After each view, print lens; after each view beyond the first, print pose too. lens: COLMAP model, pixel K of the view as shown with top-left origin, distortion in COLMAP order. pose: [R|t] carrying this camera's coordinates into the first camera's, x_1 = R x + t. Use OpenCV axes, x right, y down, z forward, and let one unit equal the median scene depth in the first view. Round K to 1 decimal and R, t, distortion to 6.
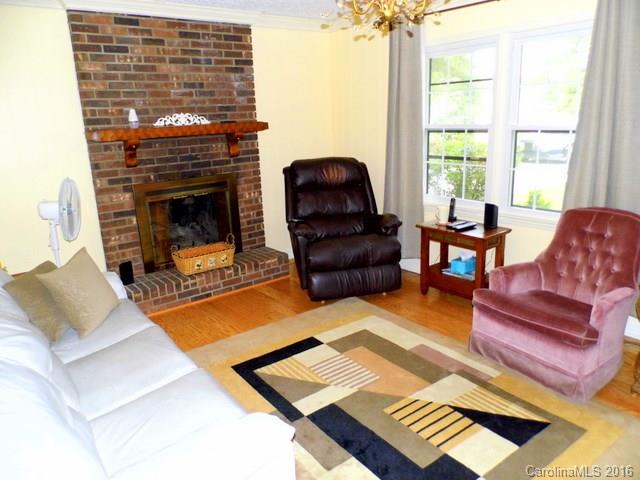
lens RADIAL K [[471.0, 0, 323.9], [0, 471.0, 237.1], [0, 0, 1]] dist [-0.015582, 0.004664]
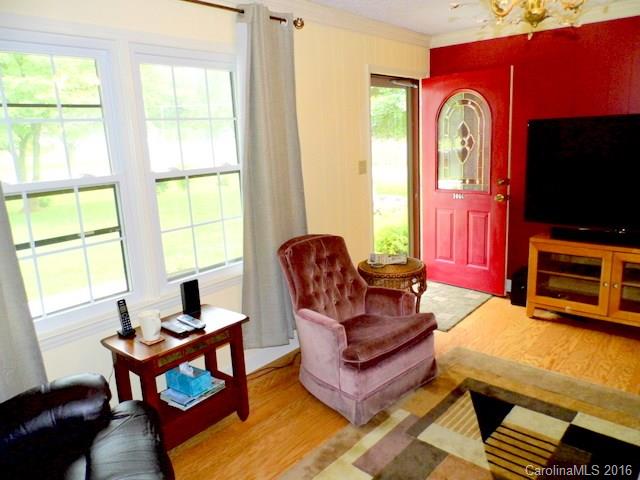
lens RADIAL K [[471.0, 0, 323.9], [0, 471.0, 237.1], [0, 0, 1]] dist [-0.015582, 0.004664]
pose [[-0.204085, -0.157814, 0.966149, -0.485228], [0.301428, 0.928842, 0.215392, -0.303249], [-0.931392, 0.335183, -0.141993, 1.211179]]
